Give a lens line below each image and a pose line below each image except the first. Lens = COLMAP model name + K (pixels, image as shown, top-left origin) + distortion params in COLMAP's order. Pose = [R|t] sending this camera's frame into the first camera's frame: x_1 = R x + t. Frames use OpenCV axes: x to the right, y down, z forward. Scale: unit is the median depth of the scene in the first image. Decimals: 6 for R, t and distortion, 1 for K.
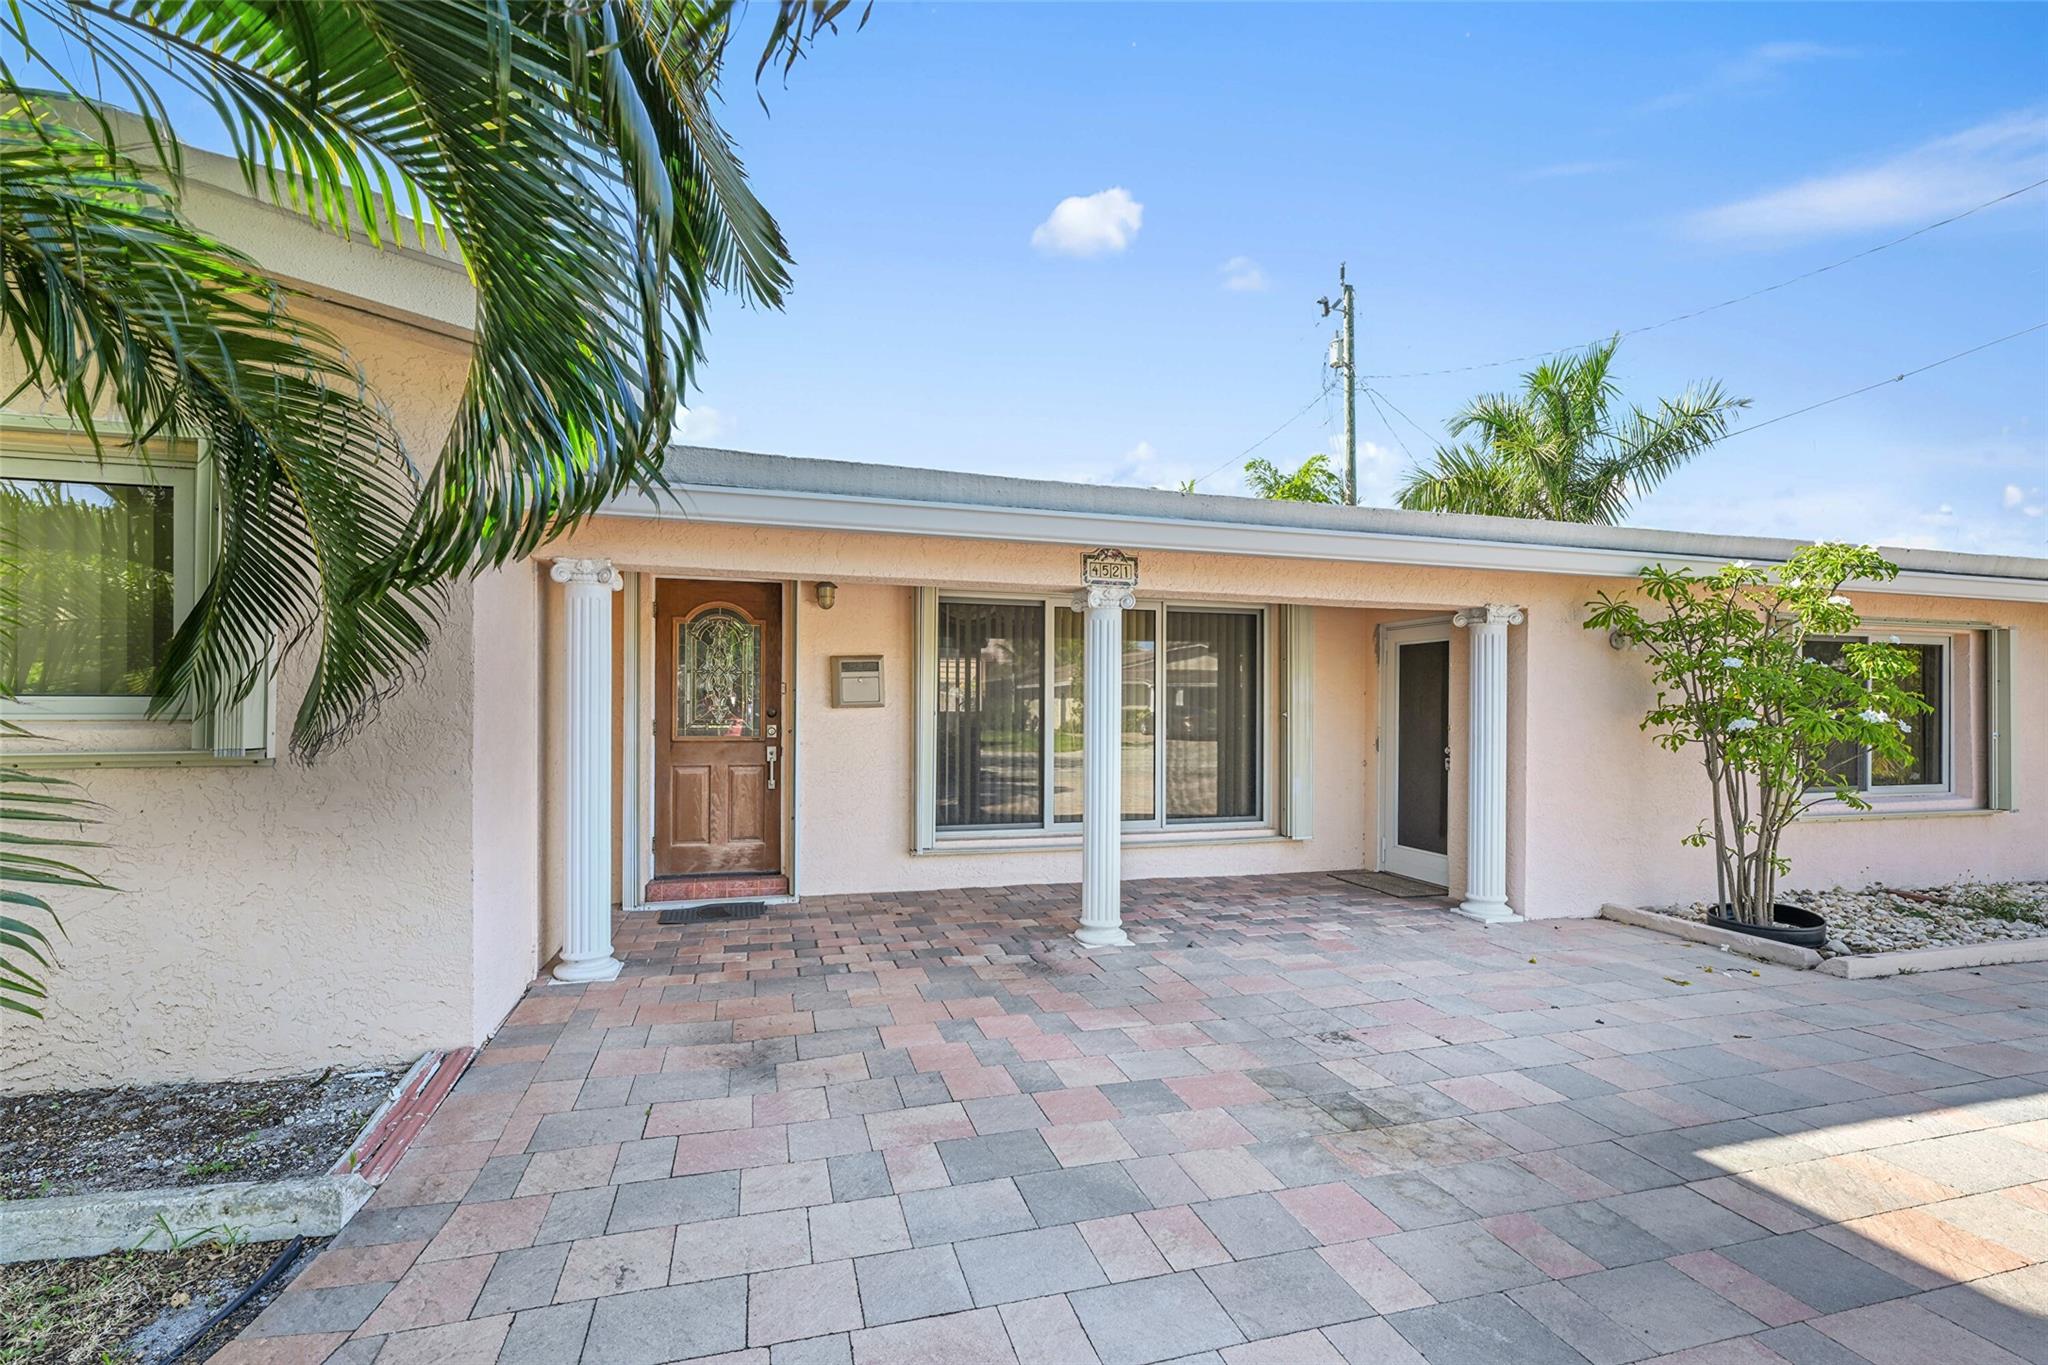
lens RADIAL K [[832.5, 0, 1010.7], [0, 832.5, 696.3], [0, 0, 1]] dist [-0.004722, 0.000799]
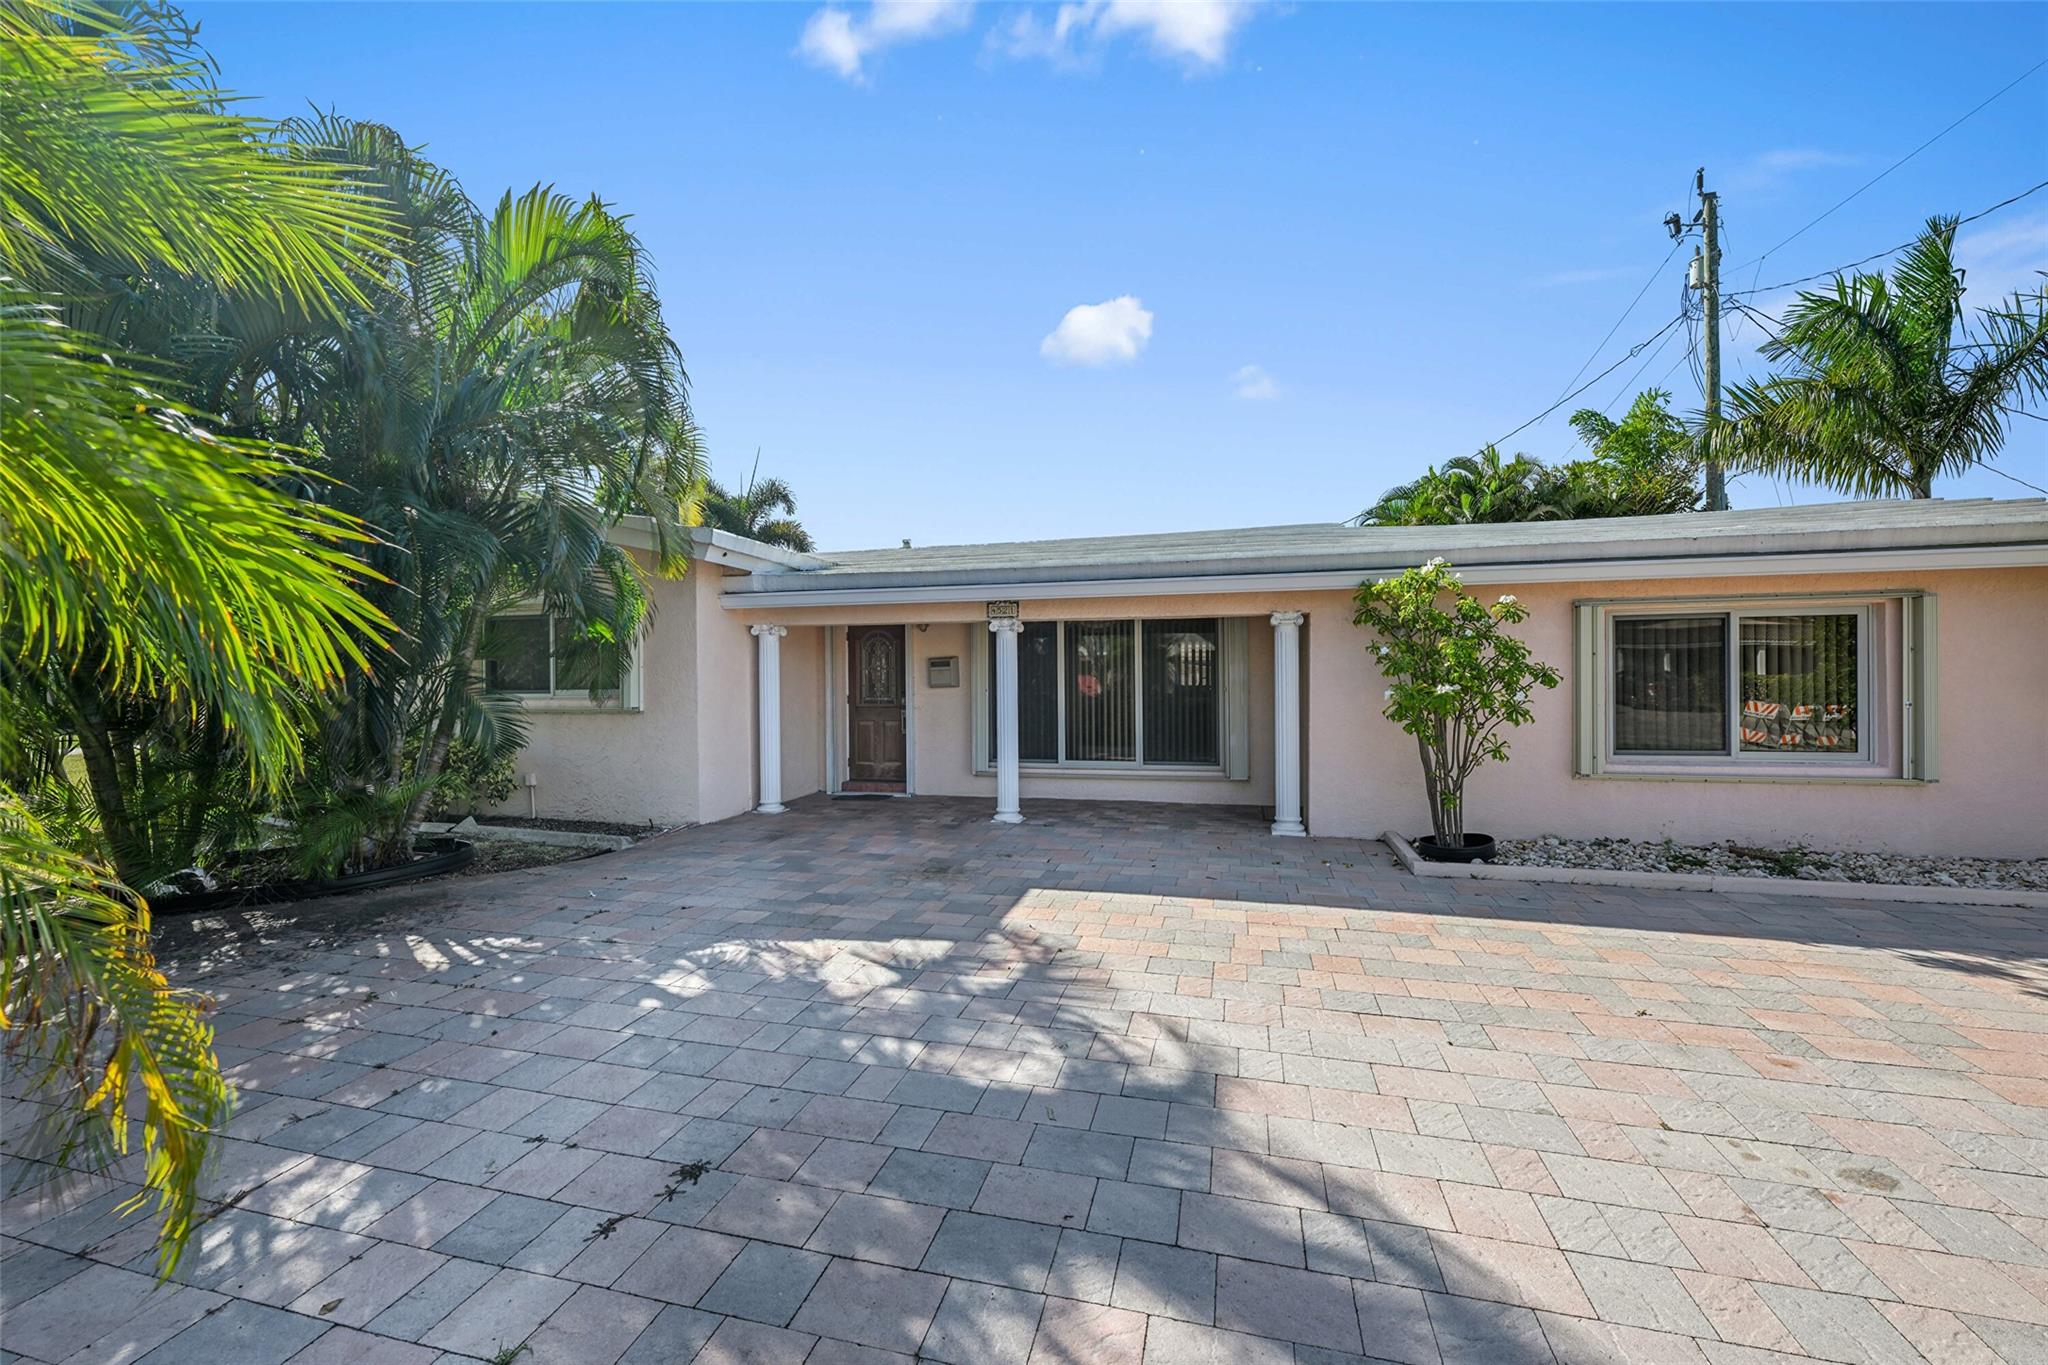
lens RADIAL K [[775.4, 0, 1031.5], [0, 775.4, 679.8], [0, 0, 1]] dist [-0.001932, -0.000019]
pose [[0.879185, -0.013241, -0.476296, 0.749465], [0.020443, 0.999742, 0.009942, -0.015016], [0.476041, -0.018477, 0.879229, -0.331099]]
